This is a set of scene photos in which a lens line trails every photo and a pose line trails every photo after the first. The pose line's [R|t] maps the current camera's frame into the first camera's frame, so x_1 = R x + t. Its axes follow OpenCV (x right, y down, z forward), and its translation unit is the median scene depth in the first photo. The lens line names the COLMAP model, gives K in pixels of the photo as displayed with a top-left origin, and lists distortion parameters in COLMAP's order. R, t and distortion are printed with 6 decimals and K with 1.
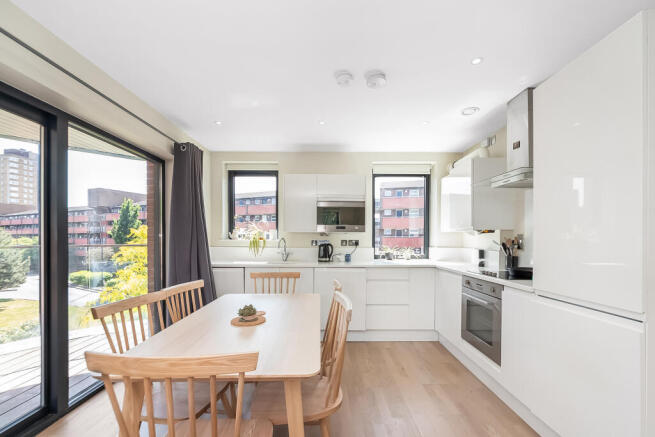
lens RADIAL K [[284.1, 0, 324.1], [0, 284.1, 240.6], [0, 0, 1]] dist [0.000145, -0.000100]
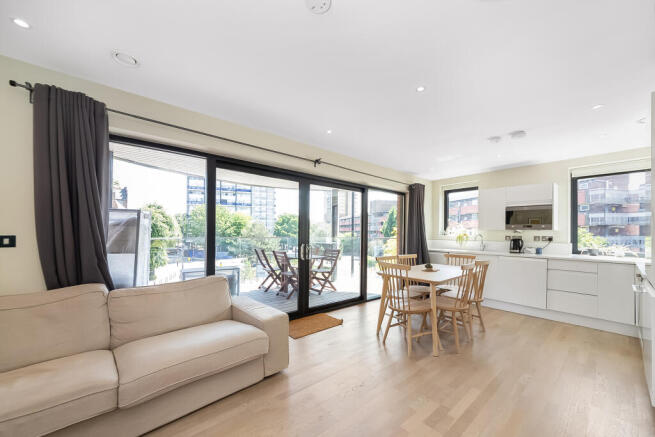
lens RADIAL K [[242.7, 0, 329.4], [0, 242.7, 236.3], [0, 0, 1]] dist [-0.012386, 0.000586]
pose [[0.654001, 0.013043, -0.756381, 0.280434], [-0.013065, 0.999897, 0.005946, 0.003641], [0.756381, 0.005993, 0.654104, -0.369124]]
